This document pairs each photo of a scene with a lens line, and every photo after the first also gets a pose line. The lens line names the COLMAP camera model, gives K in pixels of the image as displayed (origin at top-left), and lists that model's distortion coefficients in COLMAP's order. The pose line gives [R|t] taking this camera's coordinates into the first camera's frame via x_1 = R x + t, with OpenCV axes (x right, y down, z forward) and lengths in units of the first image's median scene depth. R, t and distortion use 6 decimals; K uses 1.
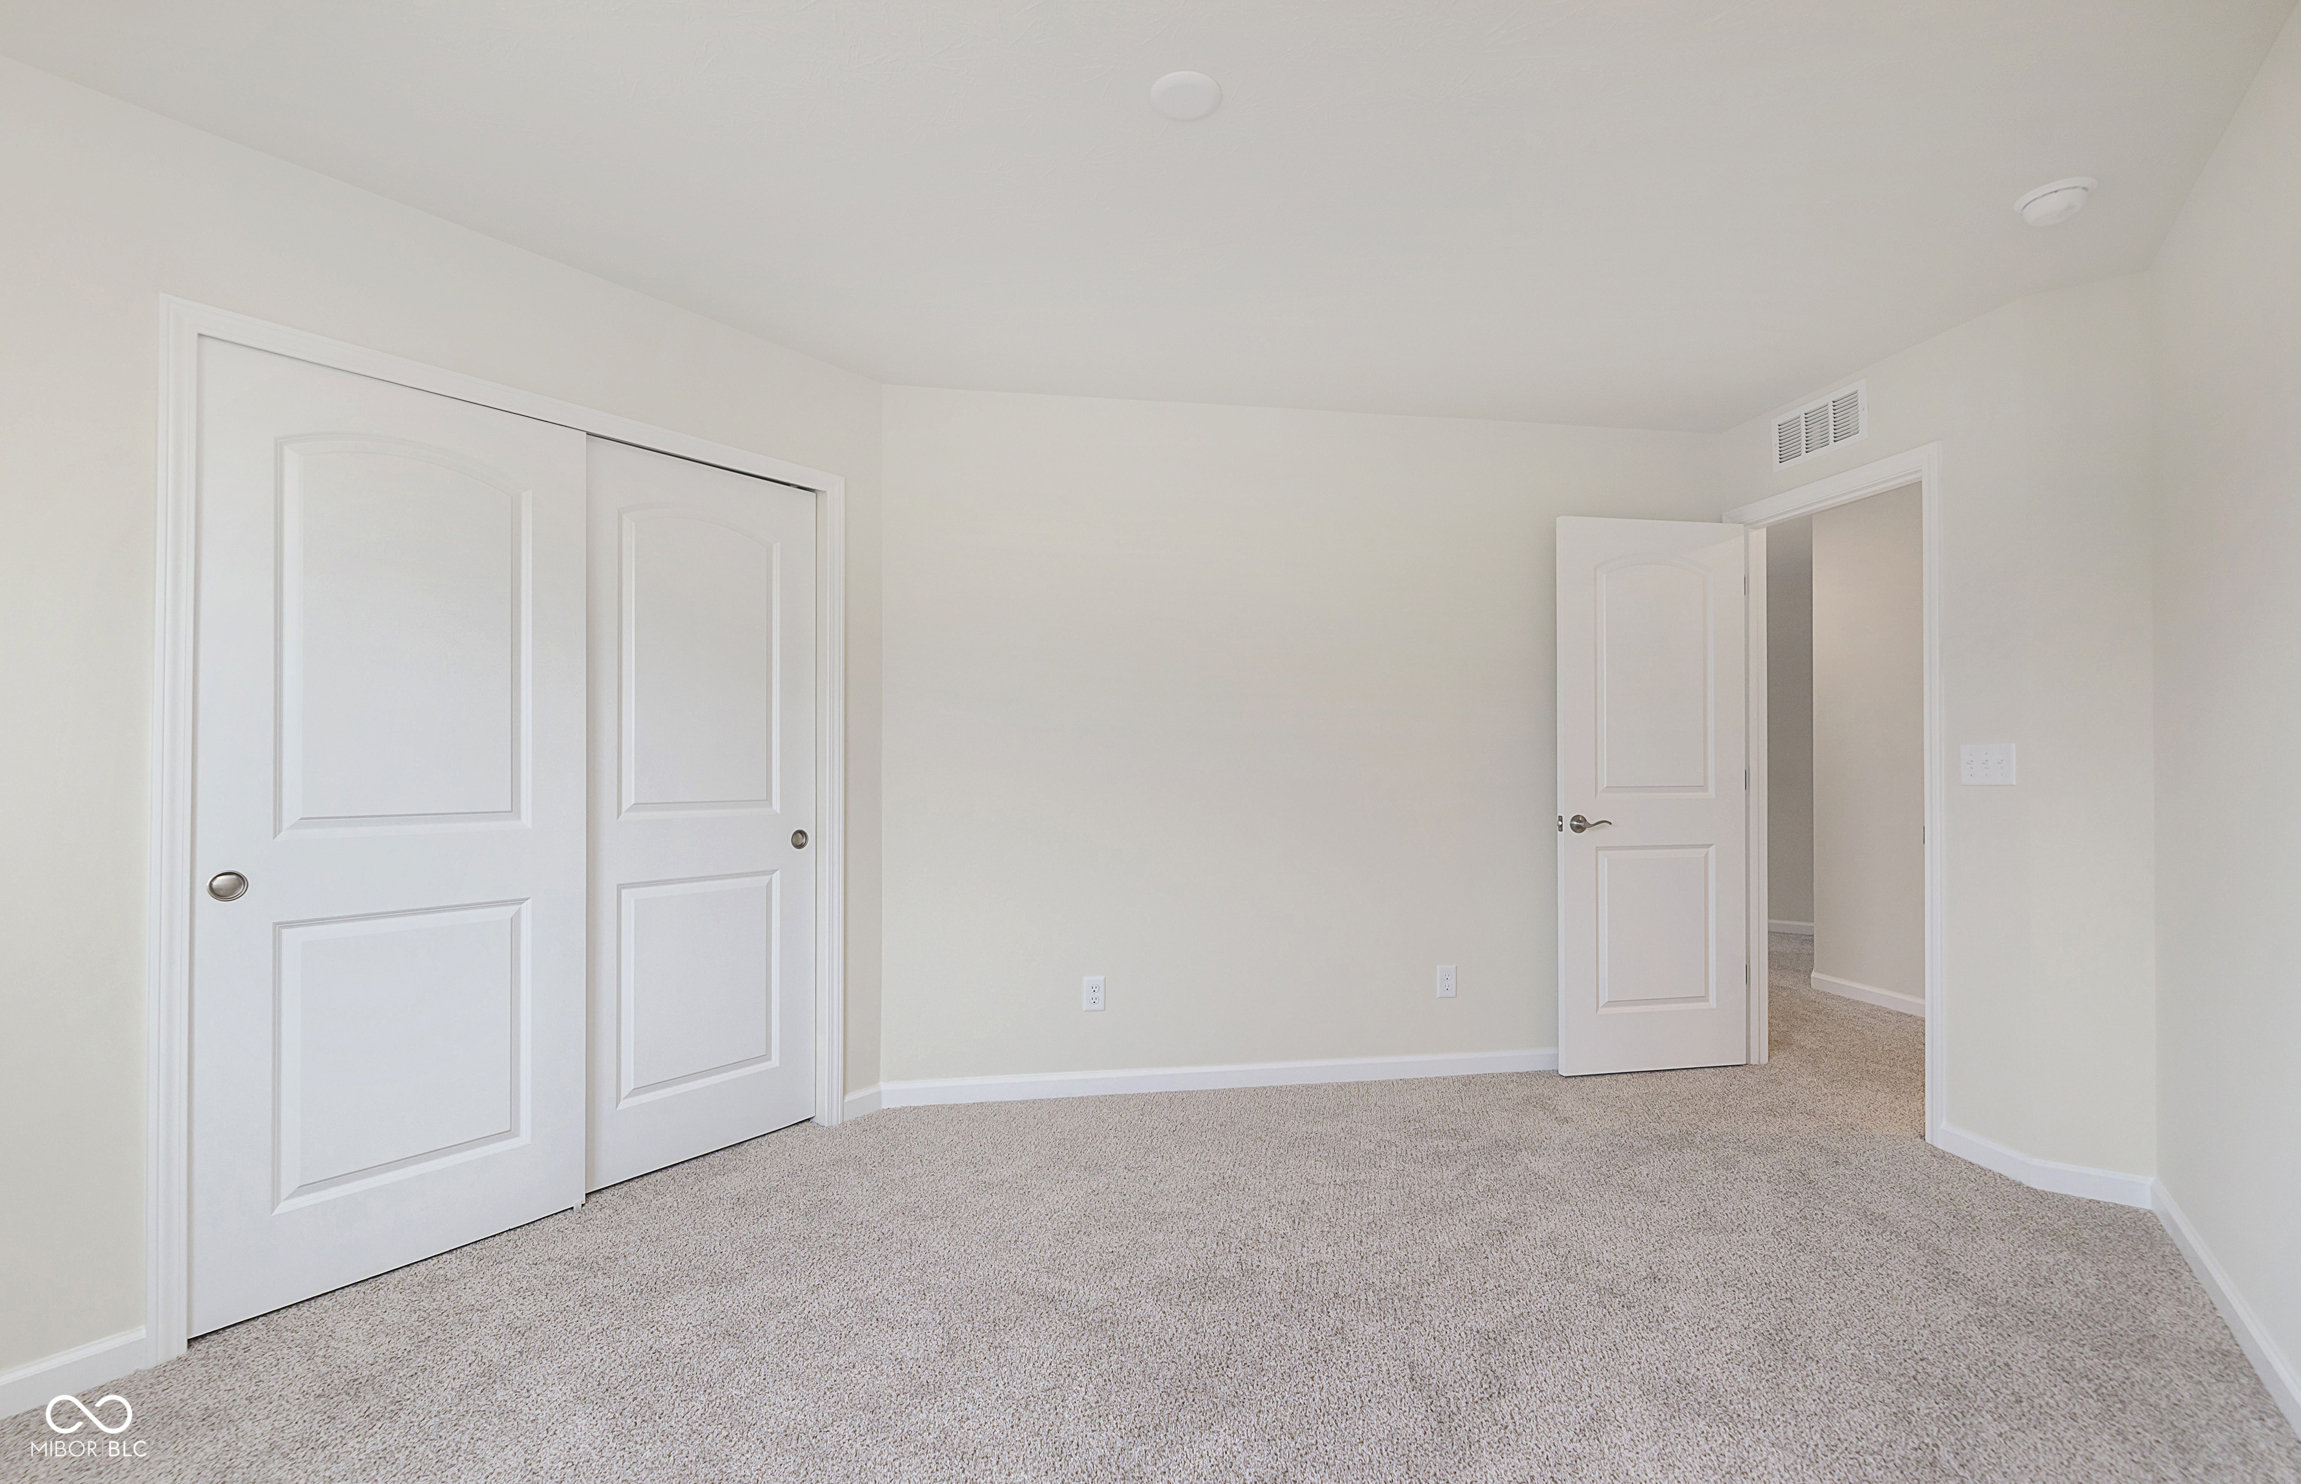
lens RADIAL K [[1014.4, 0, 1173.6], [0, 1014.4, 765.9], [0, 0, 1]] dist [0.000295, -0.000239]
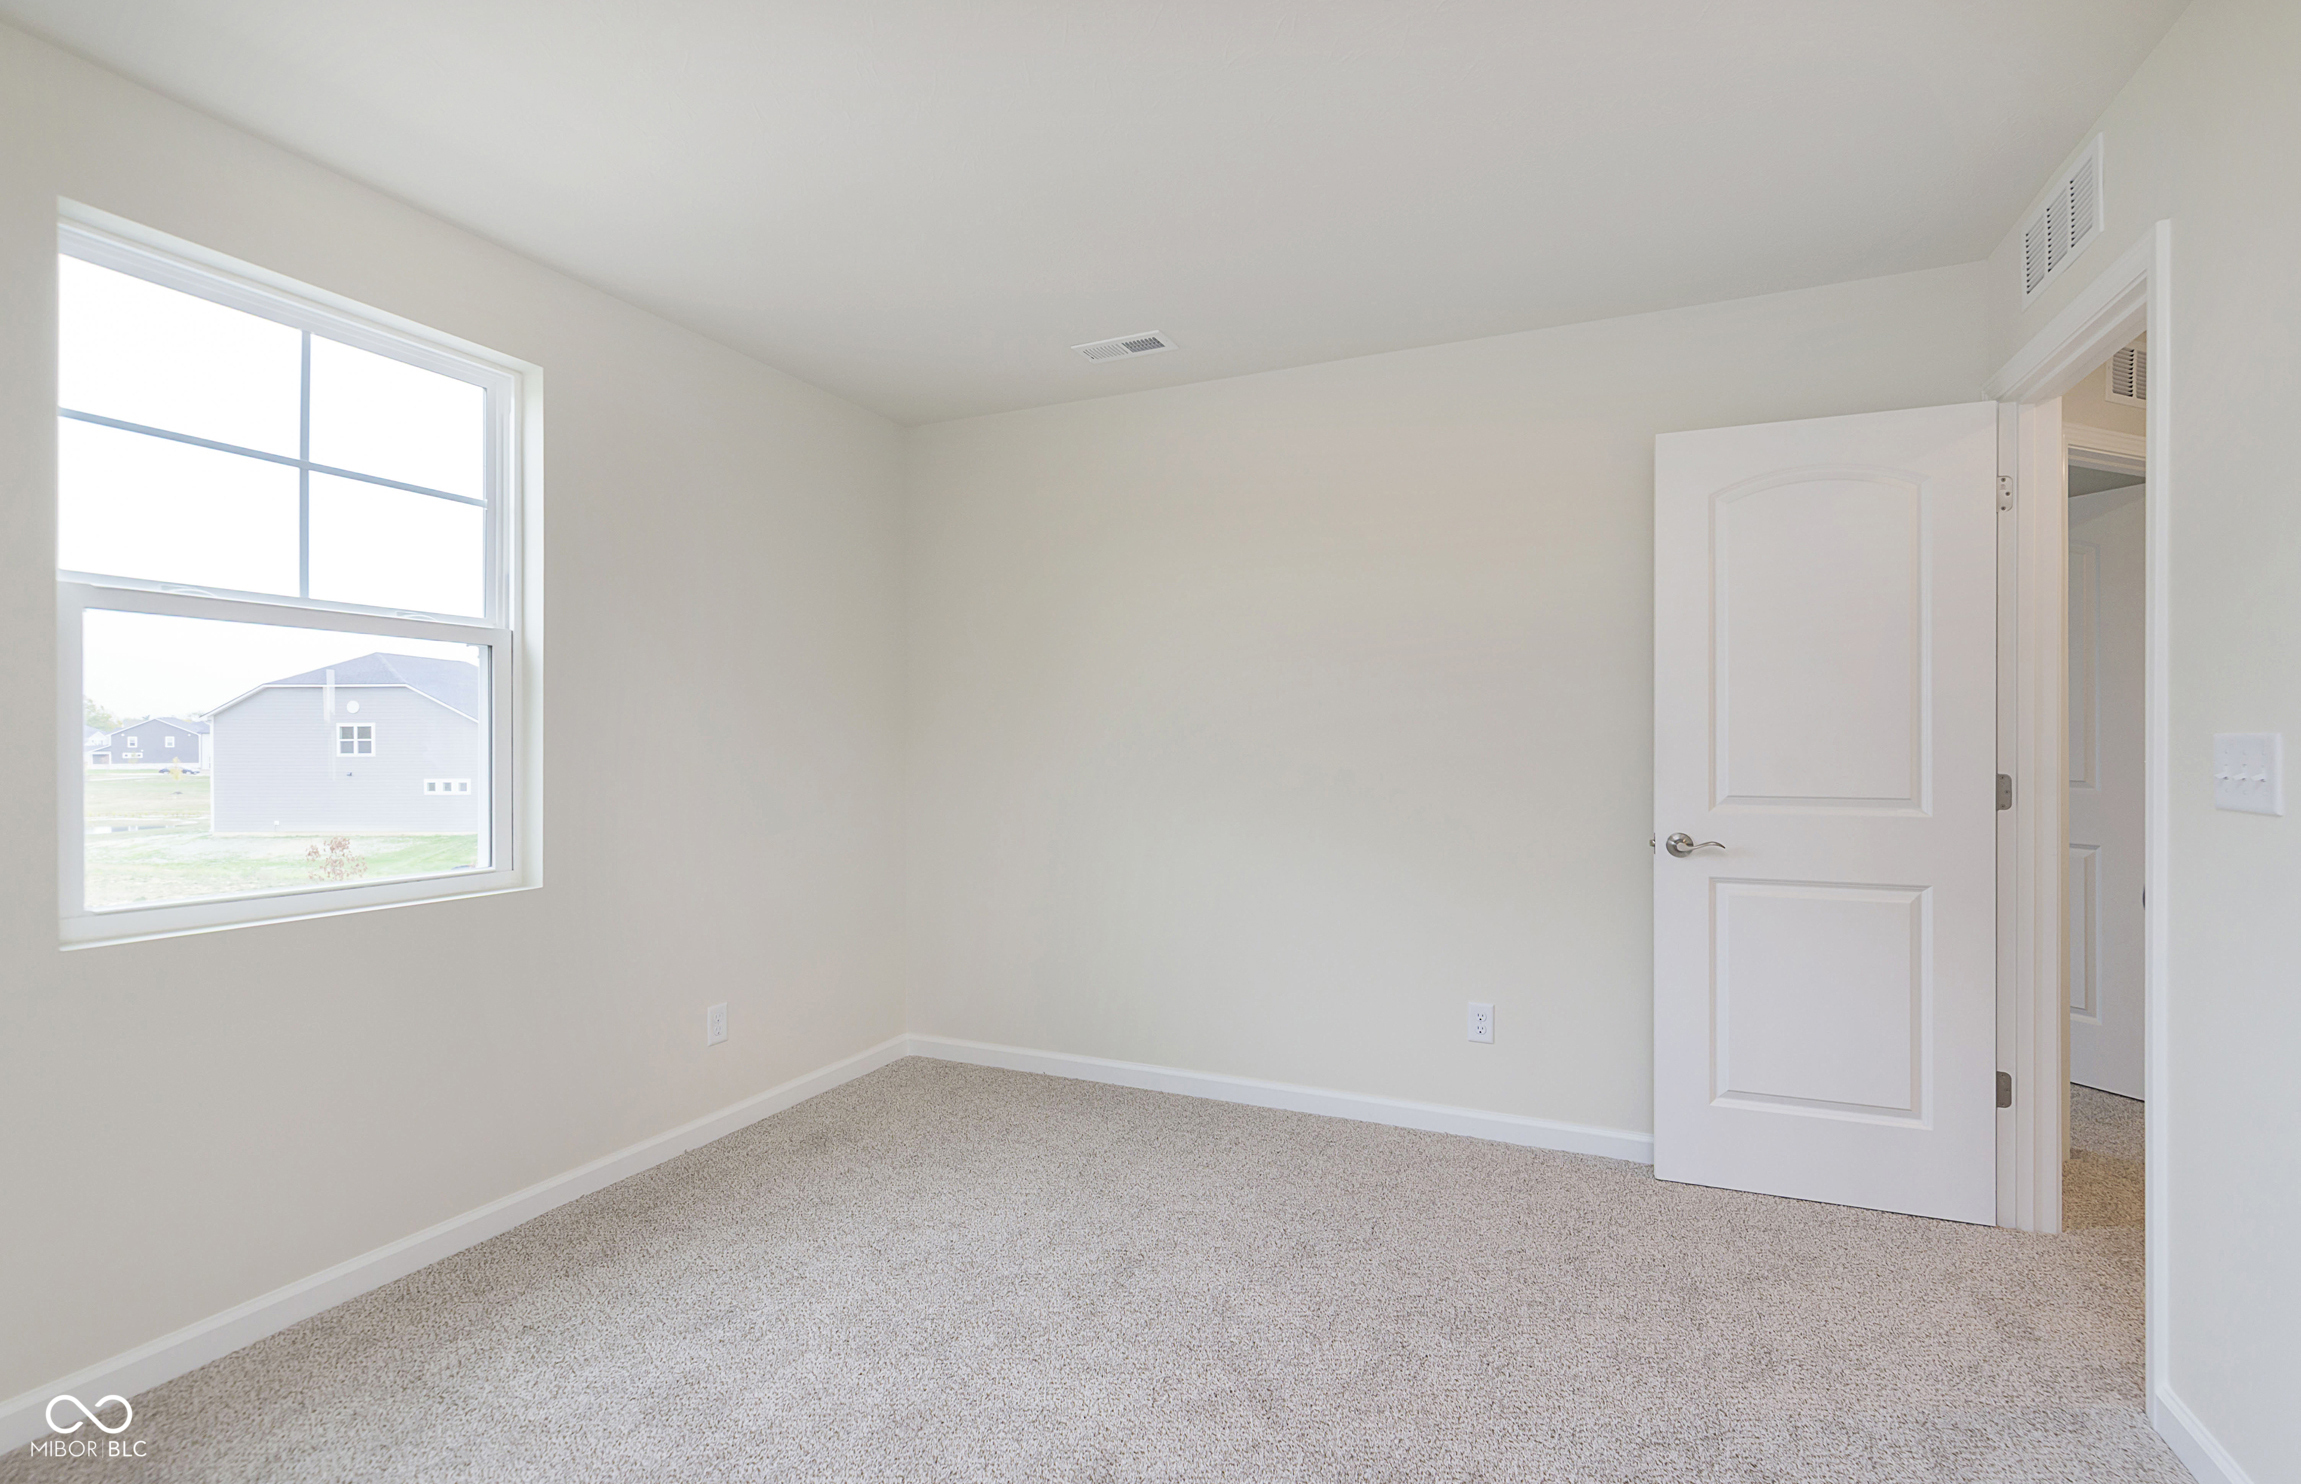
lens RADIAL K [[997.1, 0, 1188.2], [0, 997.1, 757.1], [0, 0, 1]] dist [-0.000643, -0.000140]
pose [[0.197091, -0.001177, -0.980384, 0.215120], [0.006077, 0.999982, 0.000022, -0.001388], [0.980366, -0.005962, 0.197095, 0.105389]]
